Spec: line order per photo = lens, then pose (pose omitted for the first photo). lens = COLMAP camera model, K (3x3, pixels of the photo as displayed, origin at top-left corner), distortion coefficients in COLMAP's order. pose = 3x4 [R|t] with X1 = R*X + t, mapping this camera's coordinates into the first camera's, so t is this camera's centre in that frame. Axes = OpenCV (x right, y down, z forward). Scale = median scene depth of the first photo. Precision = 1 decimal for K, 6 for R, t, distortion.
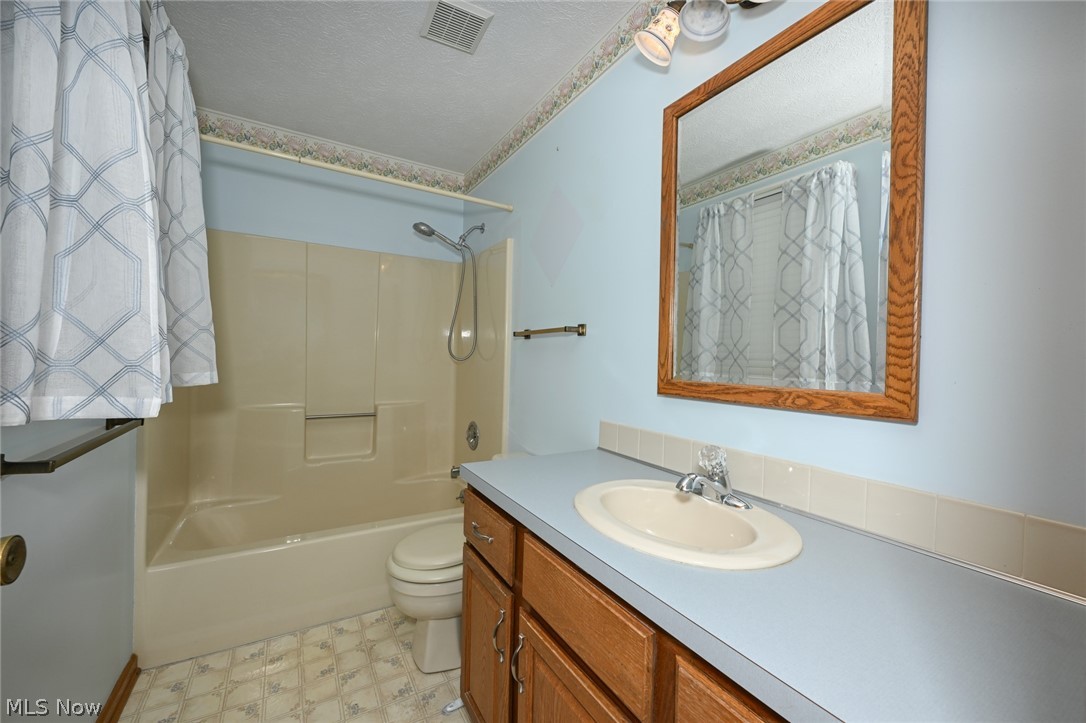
lens RADIAL K [[431.1, 0, 548.2], [0, 431.1, 359.7], [0, 0, 1]] dist [-0.000204, 0.000137]
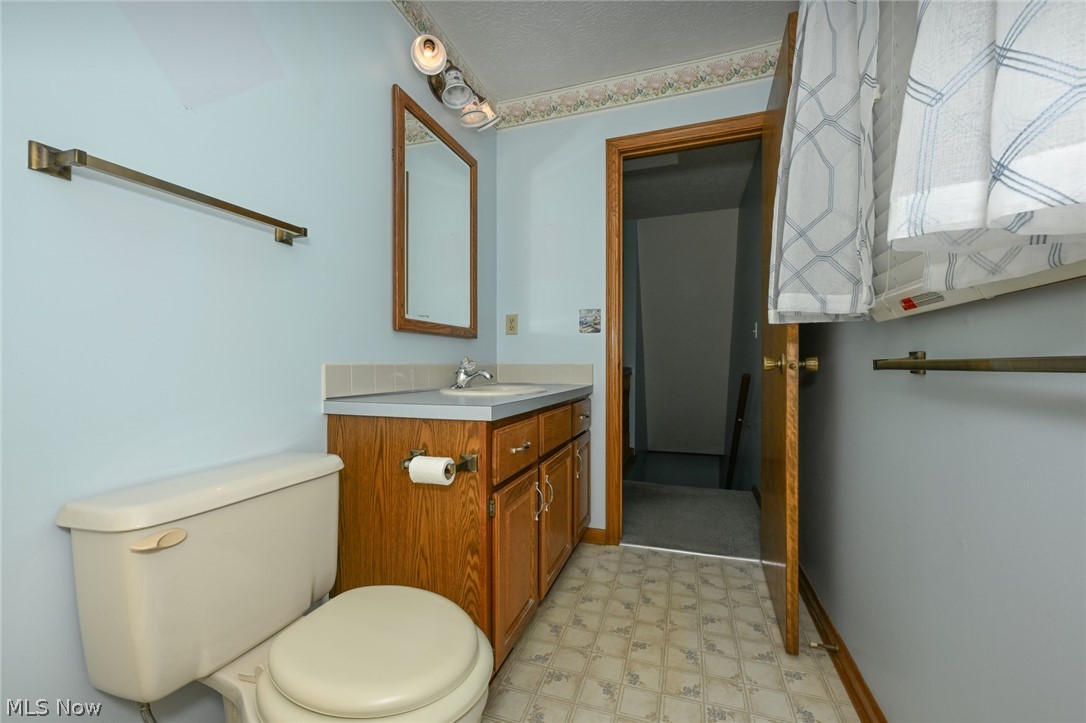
lens RADIAL K [[431.1, 0, 548.2], [0, 431.1, 359.7], [0, 0, 1]] dist [-0.000204, 0.000137]
pose [[-0.658126, -0.061037, 0.750430, -1.021079], [-0.050673, 0.998039, 0.036737, 0.113973], [-0.751201, -0.013849, -0.659929, 1.738010]]
